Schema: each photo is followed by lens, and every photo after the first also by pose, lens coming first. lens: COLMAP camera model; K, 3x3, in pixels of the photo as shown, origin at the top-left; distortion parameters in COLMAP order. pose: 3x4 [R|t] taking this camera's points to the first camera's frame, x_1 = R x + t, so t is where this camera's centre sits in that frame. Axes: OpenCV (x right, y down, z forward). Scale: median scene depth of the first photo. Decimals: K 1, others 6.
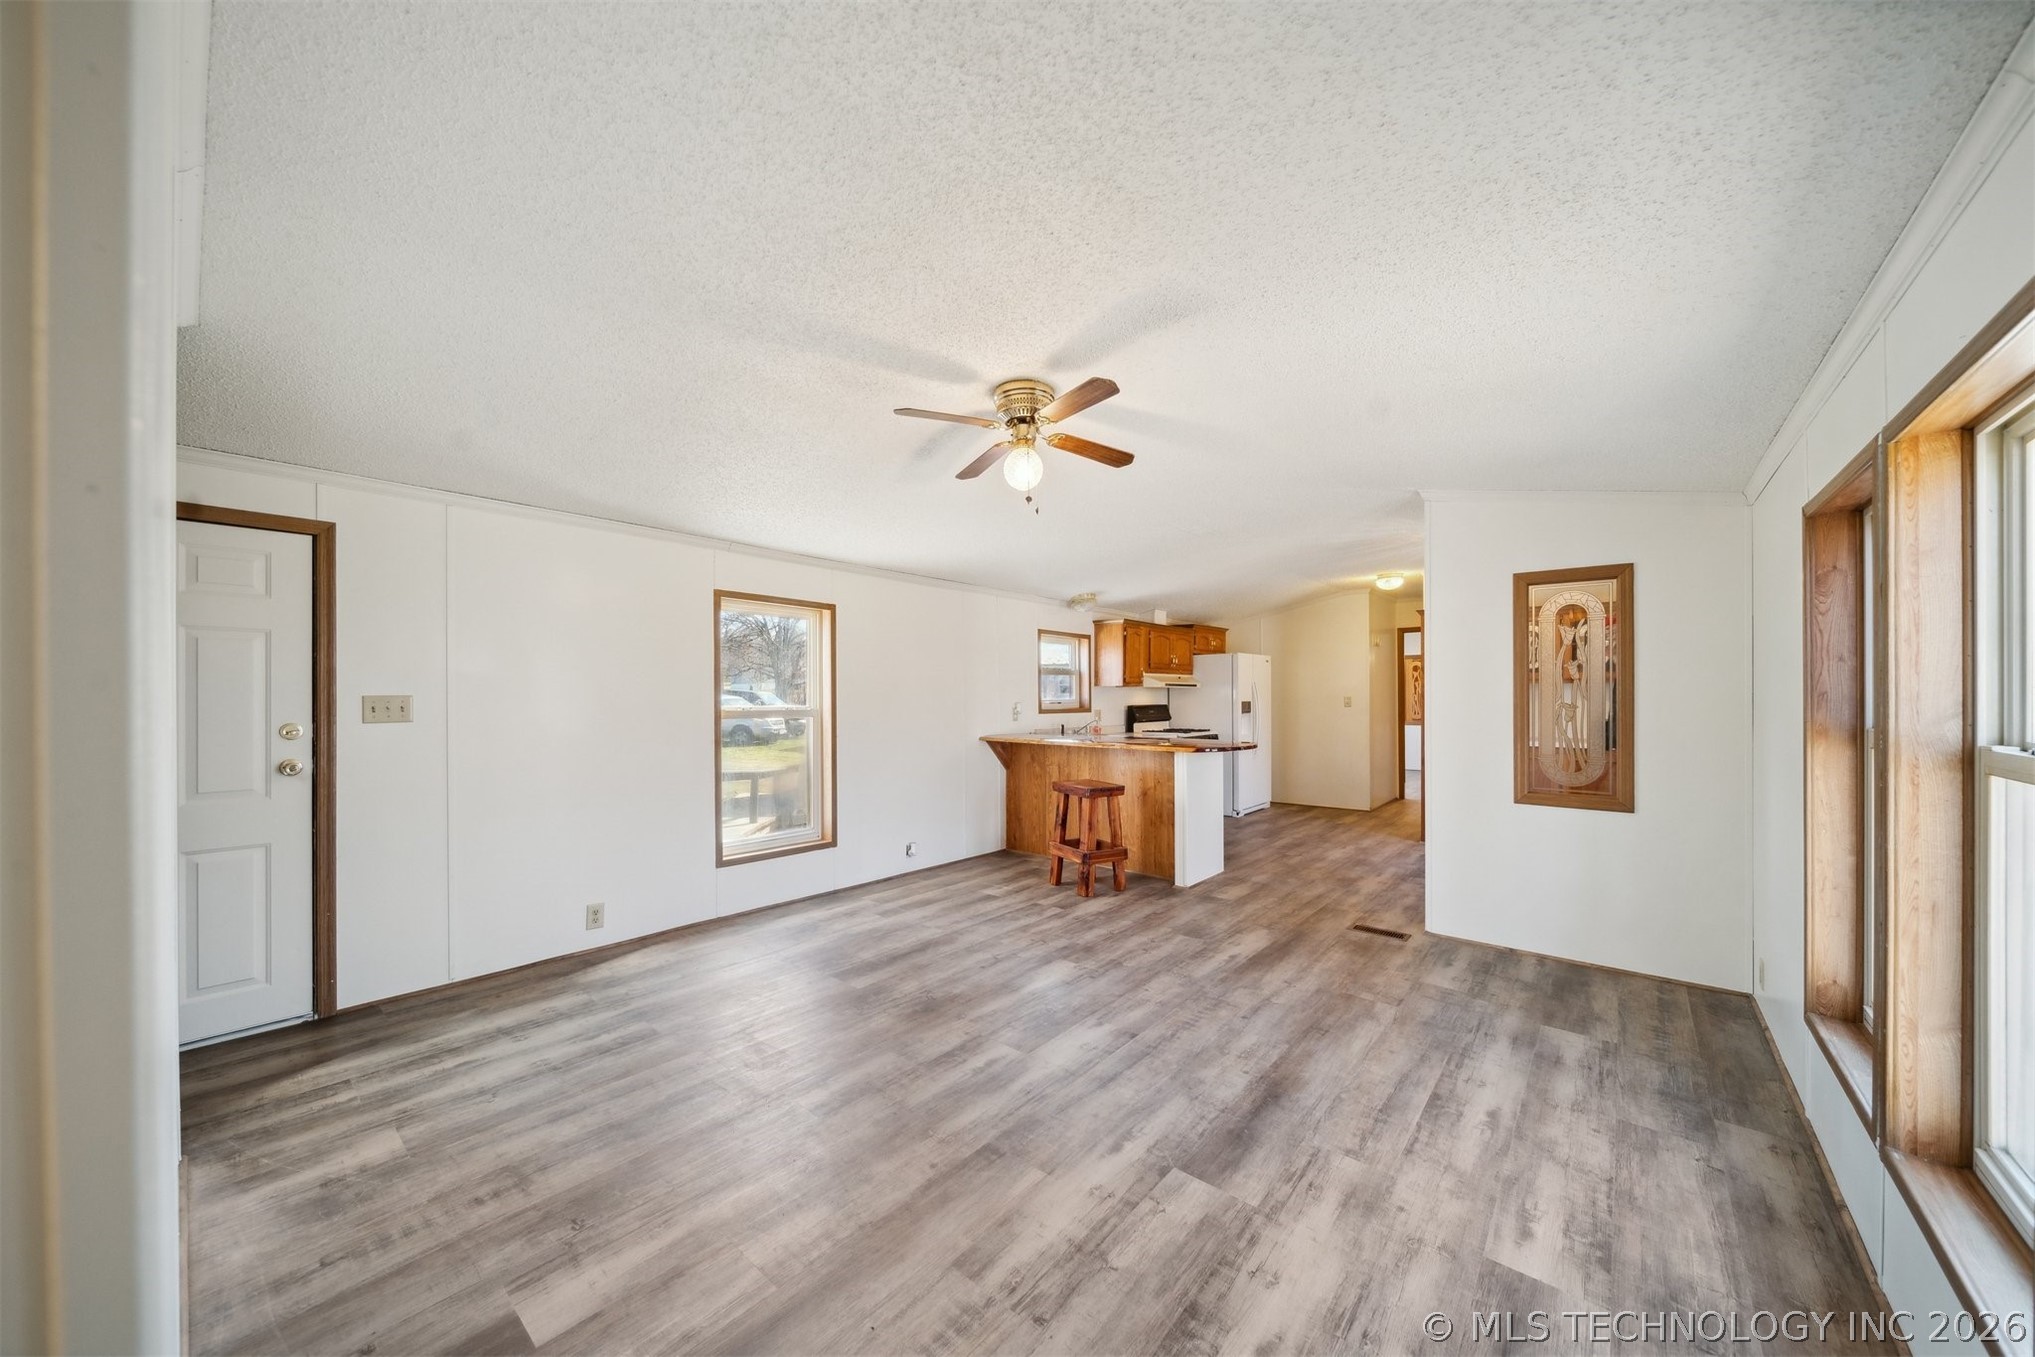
lens RADIAL K [[718.1, 0, 1007.1], [0, 718.1, 684.9], [0, 0, 1]] dist [-0.000089, -0.001993]
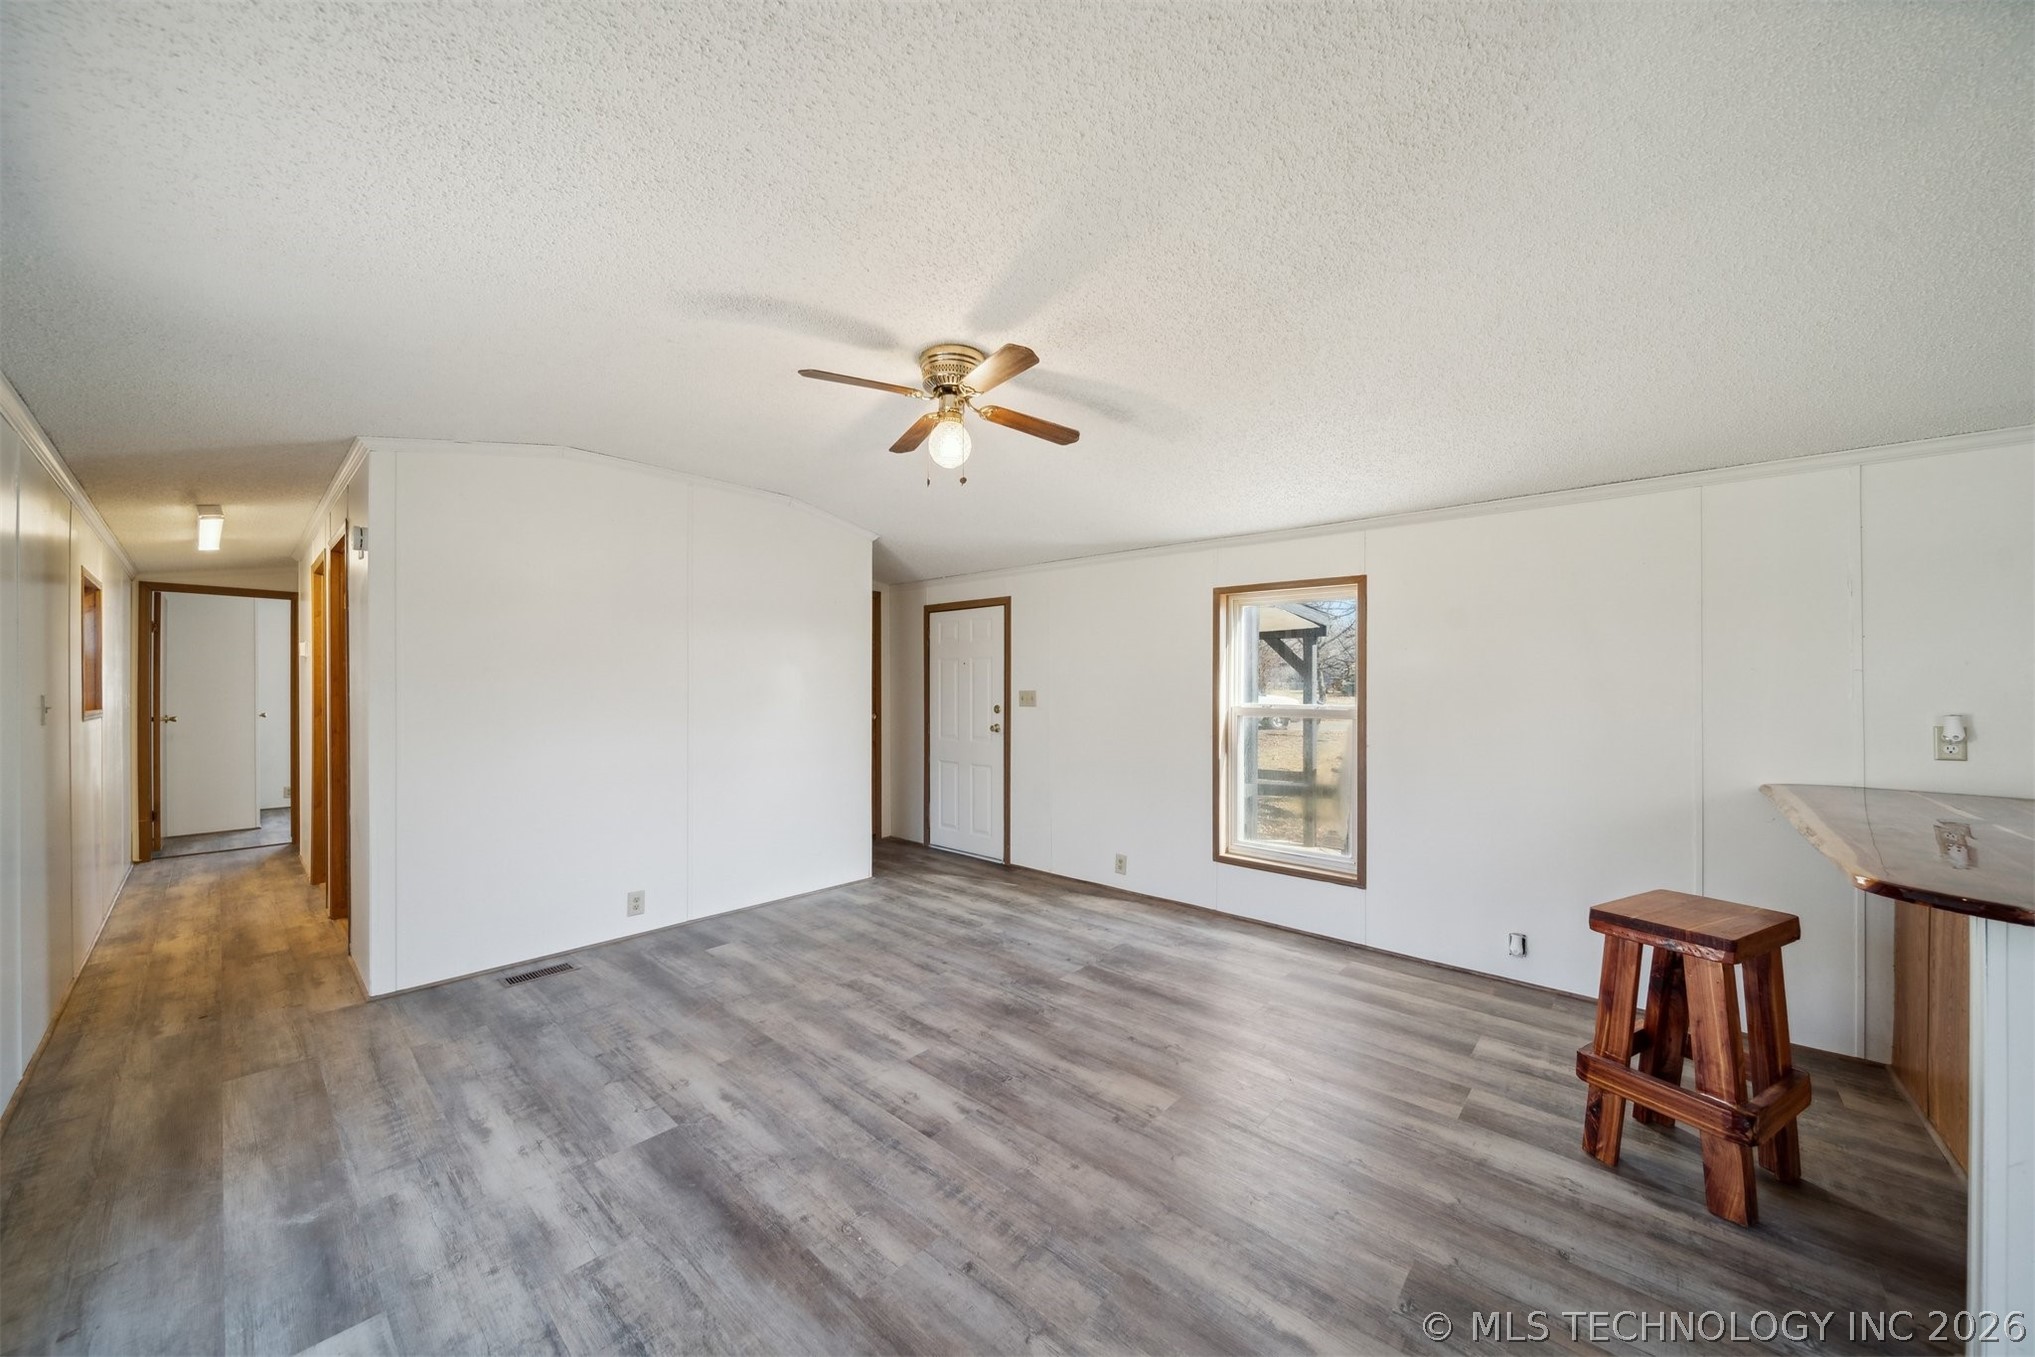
lens RADIAL K [[718.1, 0, 1007.1], [0, 718.1, 684.9], [0, 0, 1]] dist [-0.000089, -0.001993]
pose [[-0.030633, -0.006609, -0.999509, 0.813422], [0.008063, 0.999944, -0.006859, 0.011703], [0.999498, -0.008269, -0.030578, 0.956381]]
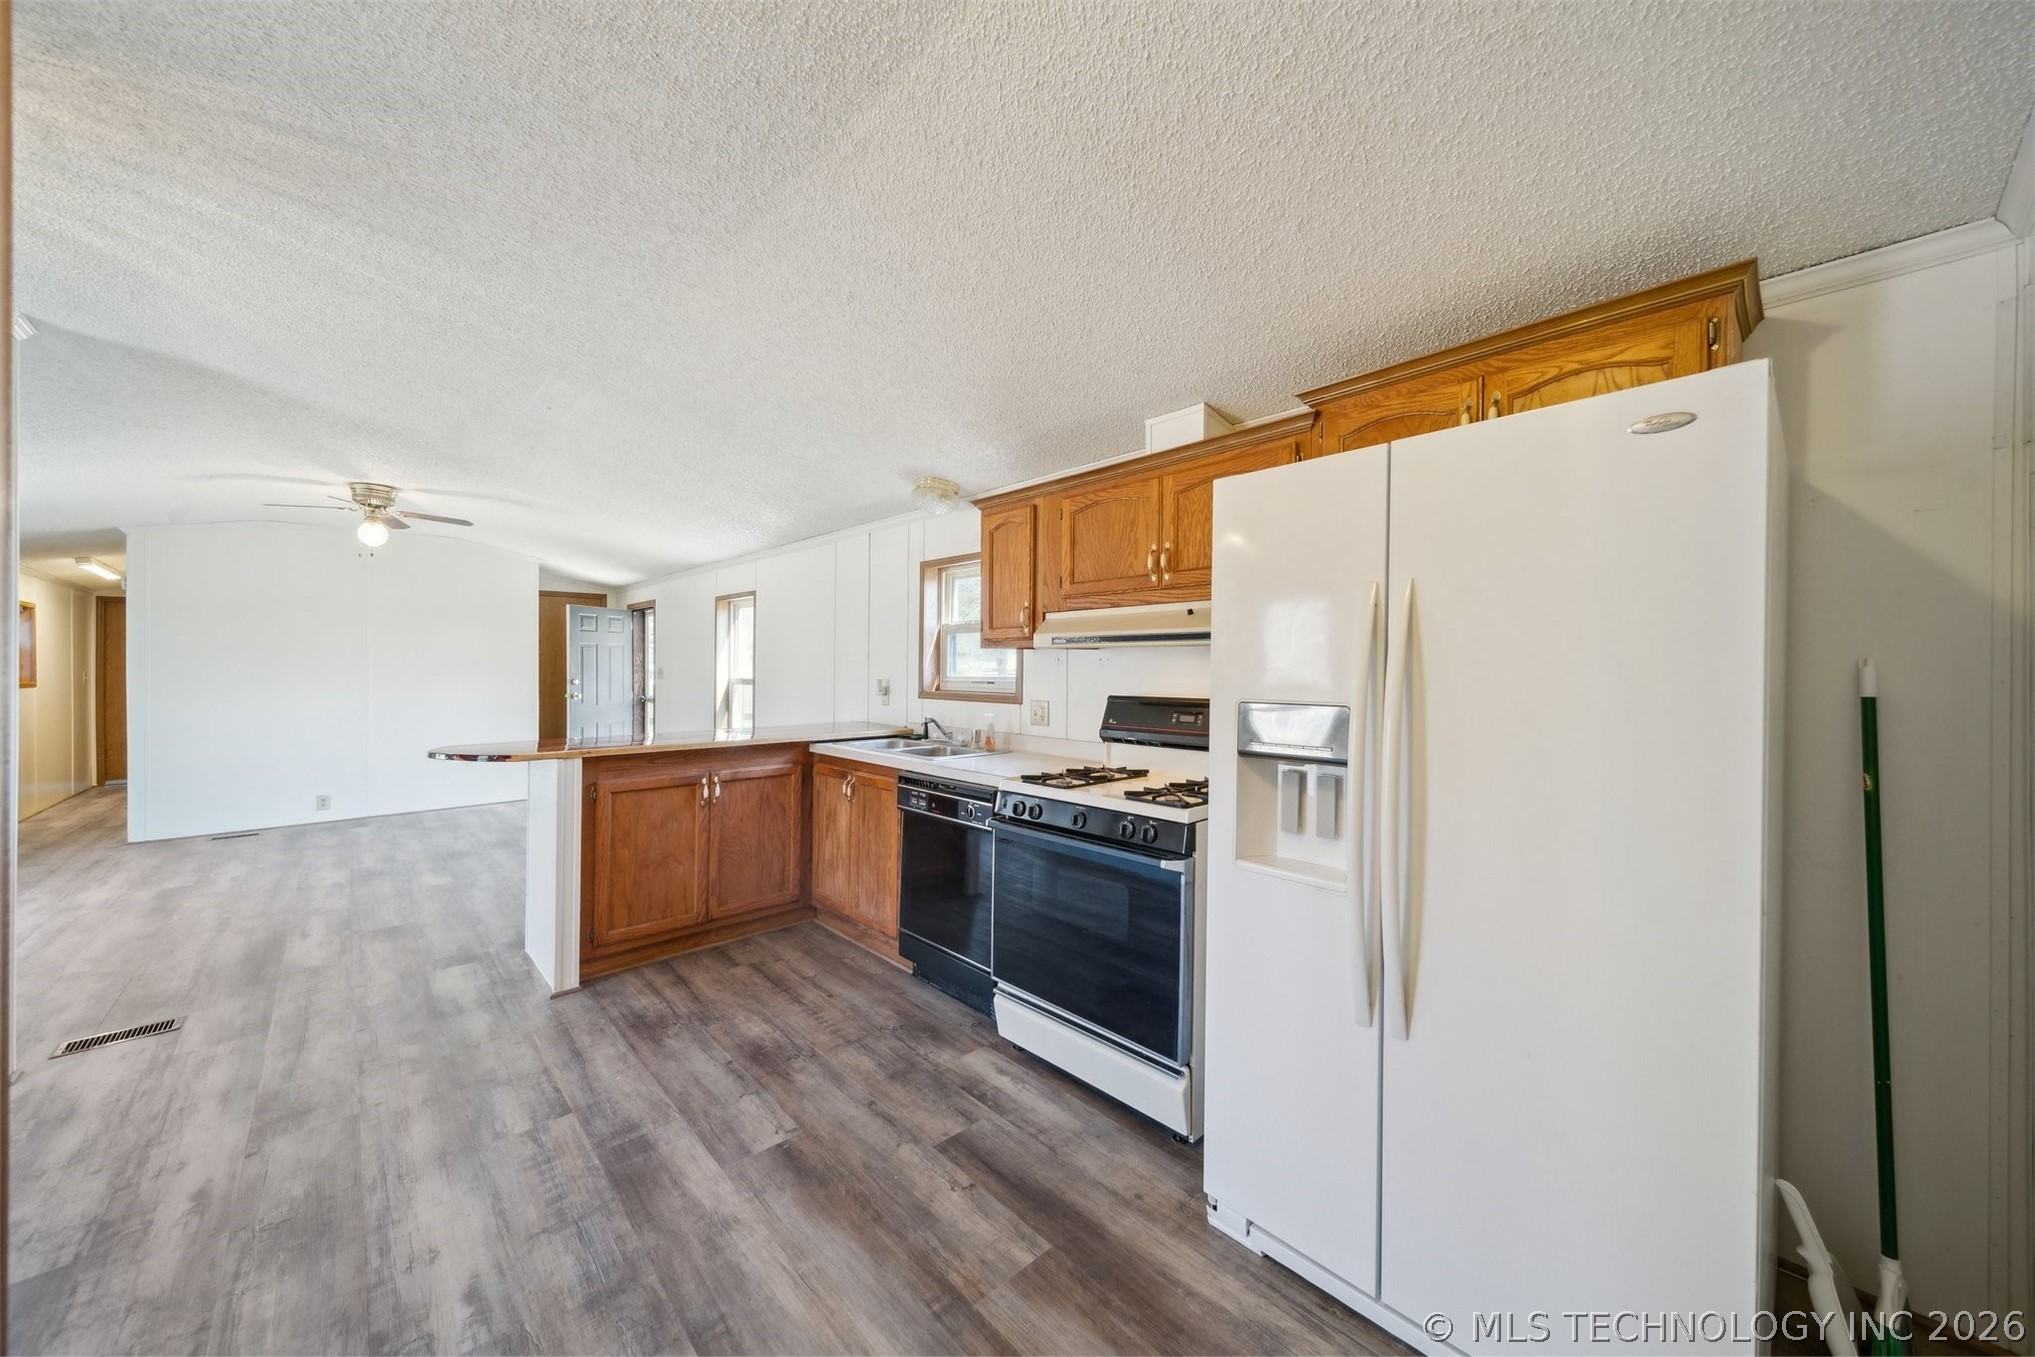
lens RADIAL K [[729.9, 0, 1011.2], [0, 729.9, 664.0], [0, 0, 1]] dist [0.001255, -0.000344]
pose [[-0.119753, -0.004612, -0.992793, 1.333669], [0.012348, 0.999905, -0.006134, 0.030538], [0.992727, -0.012994, -0.119685, 2.329859]]
